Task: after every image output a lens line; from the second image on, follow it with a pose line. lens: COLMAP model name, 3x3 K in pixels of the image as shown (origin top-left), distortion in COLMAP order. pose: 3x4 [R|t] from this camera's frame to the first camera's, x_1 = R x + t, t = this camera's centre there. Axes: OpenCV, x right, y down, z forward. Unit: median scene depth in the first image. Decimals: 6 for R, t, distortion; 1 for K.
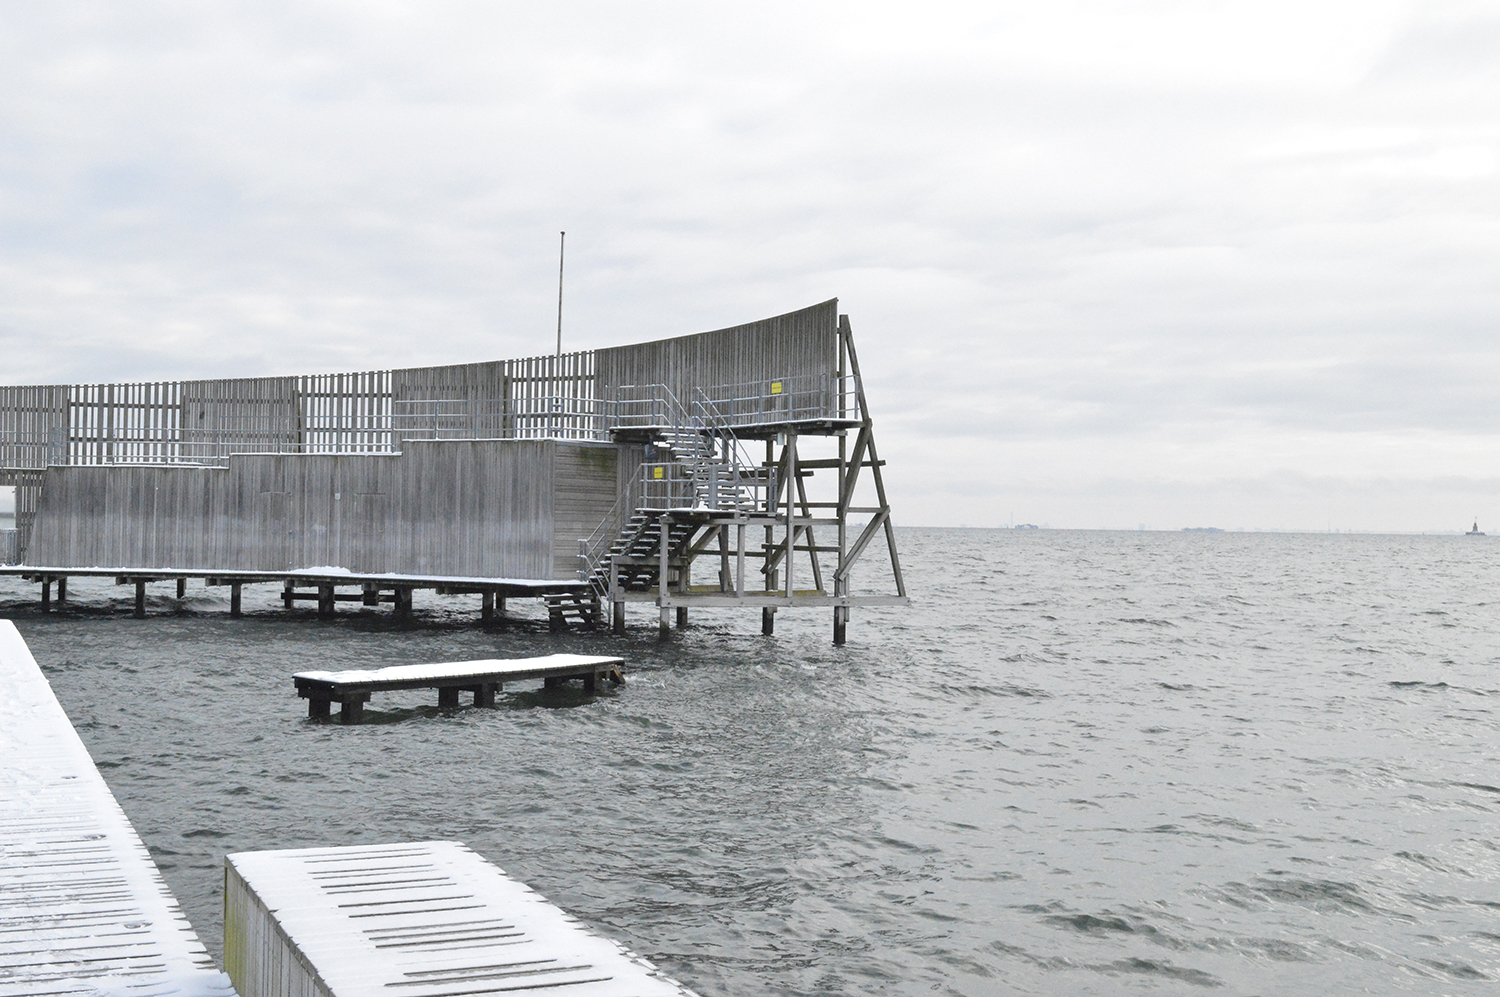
lens RADIAL K [[1904.5, 0, 765.4], [0, 1904.5, 485.4], [0, 0, 1]] dist [-0.010435, 0.000000]
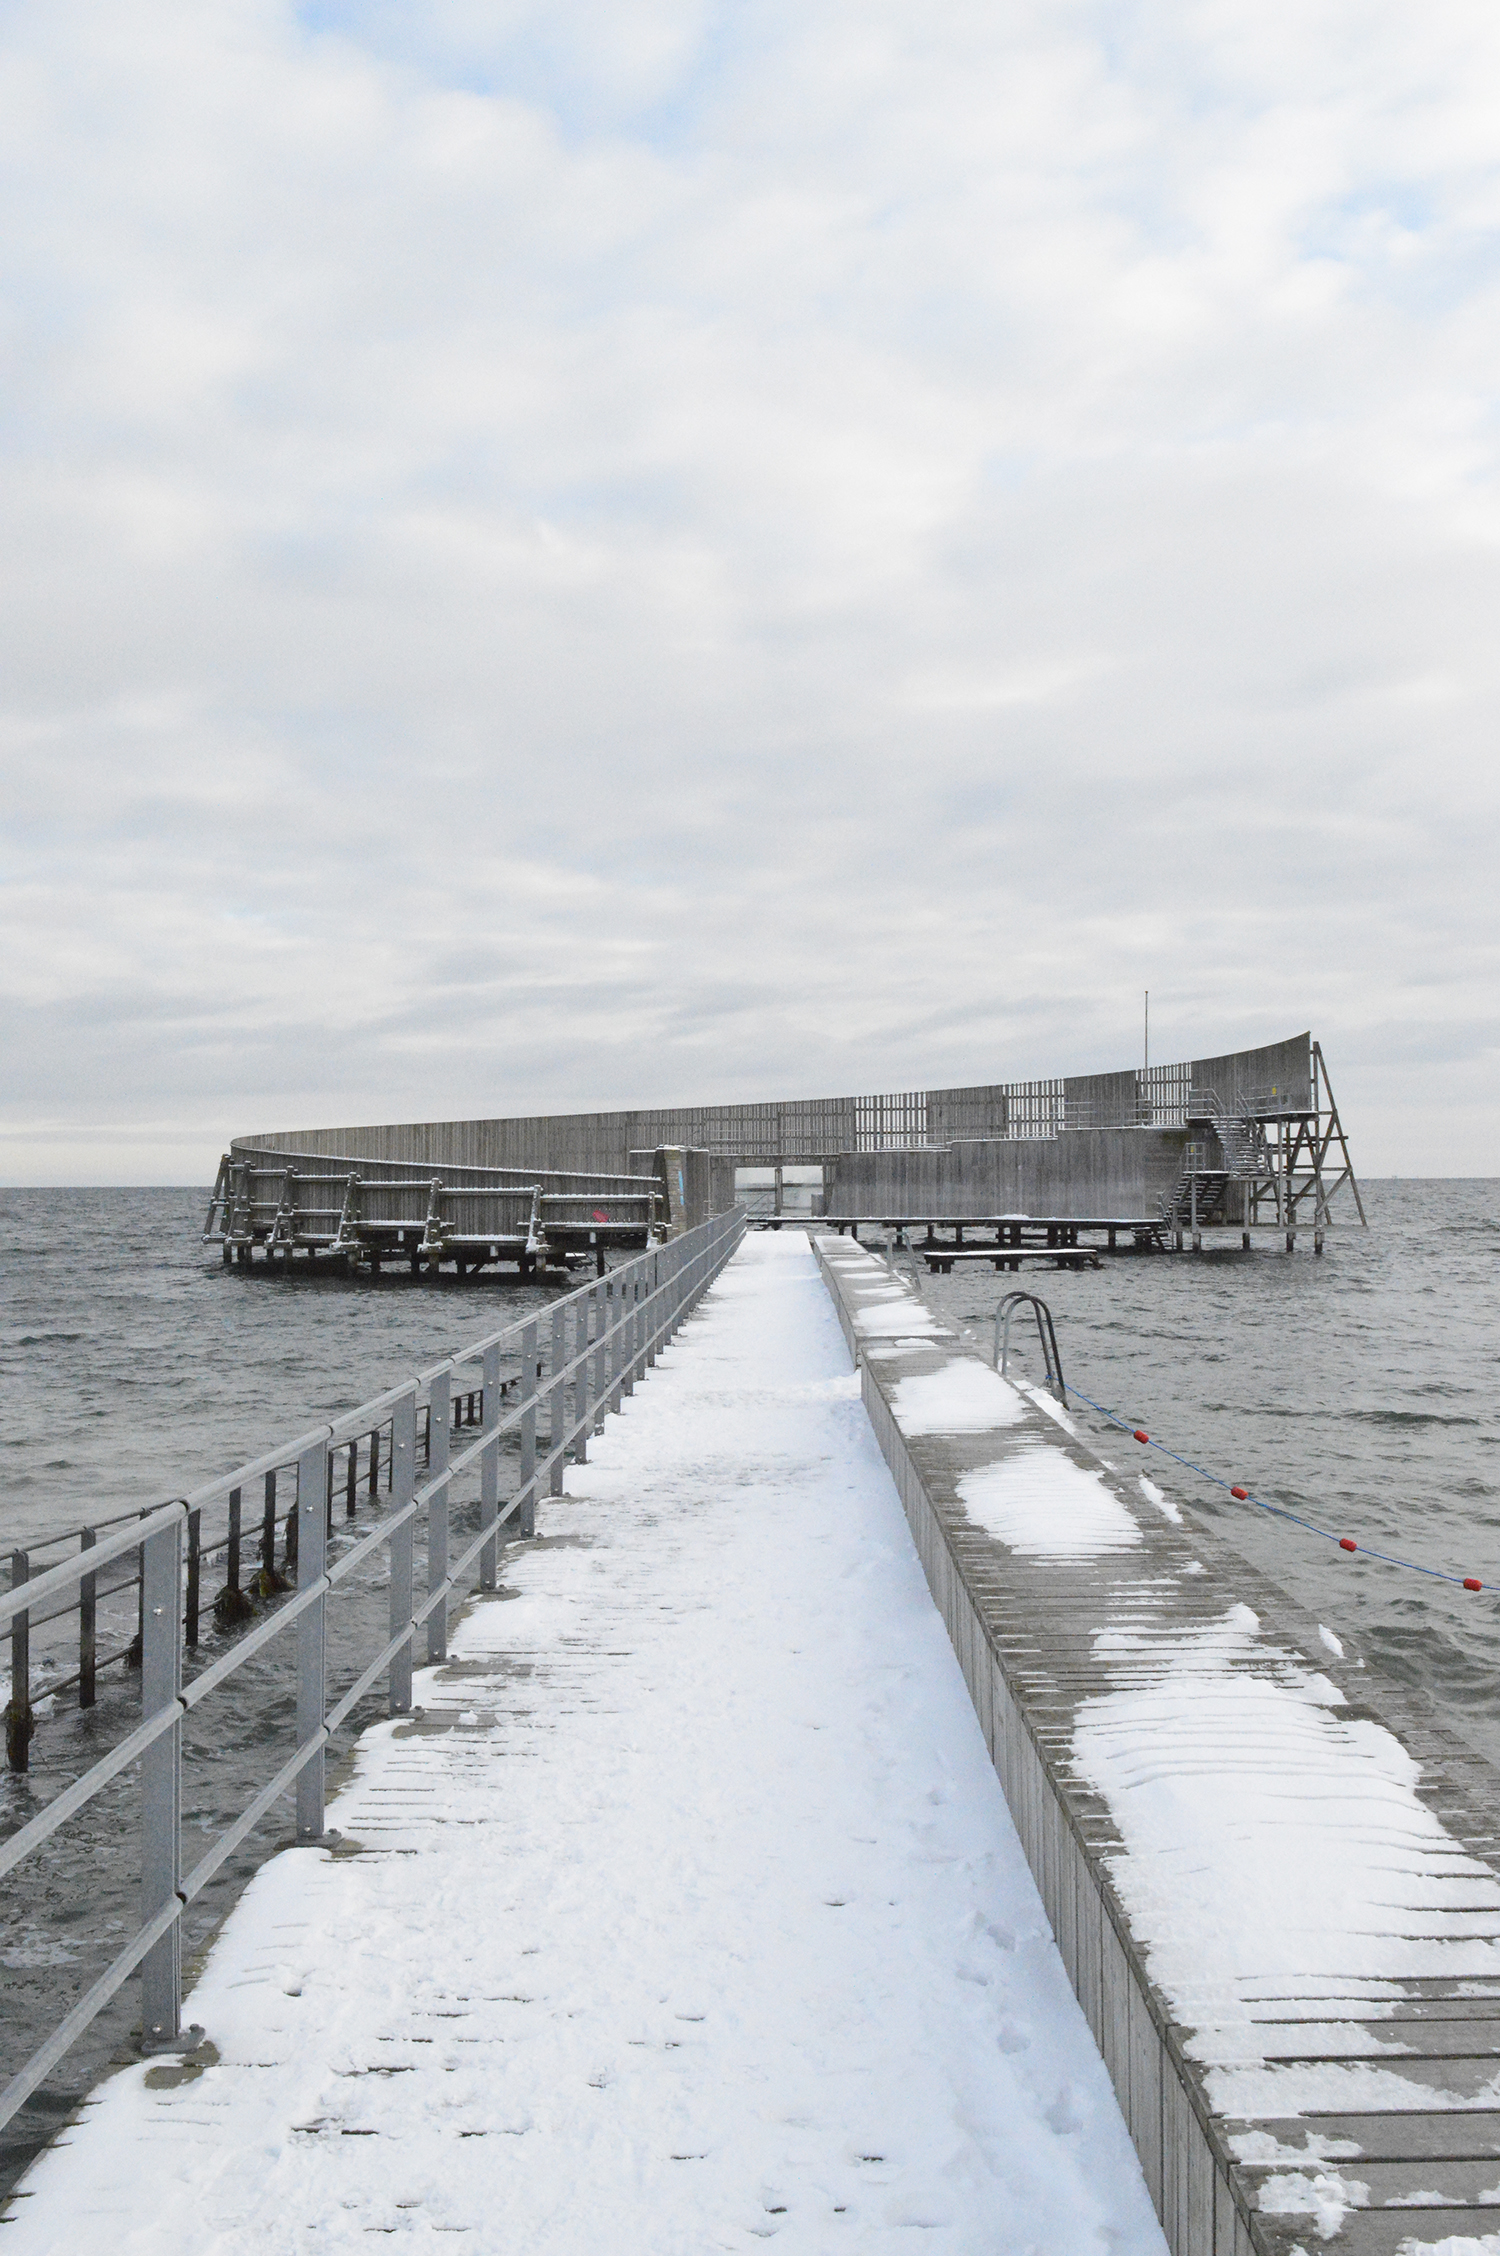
lens RADIAL K [[2576.7, 0, 751.5], [0, 2576.7, 1129.8], [0, 0, 1]] dist [-0.017187, 0.000000]
pose [[0.912606, -0.031556, -0.407621, 0.438082], [0.031028, 0.999487, -0.007907, -0.015519], [0.407661, -0.005432, 0.913117, -1.005487]]
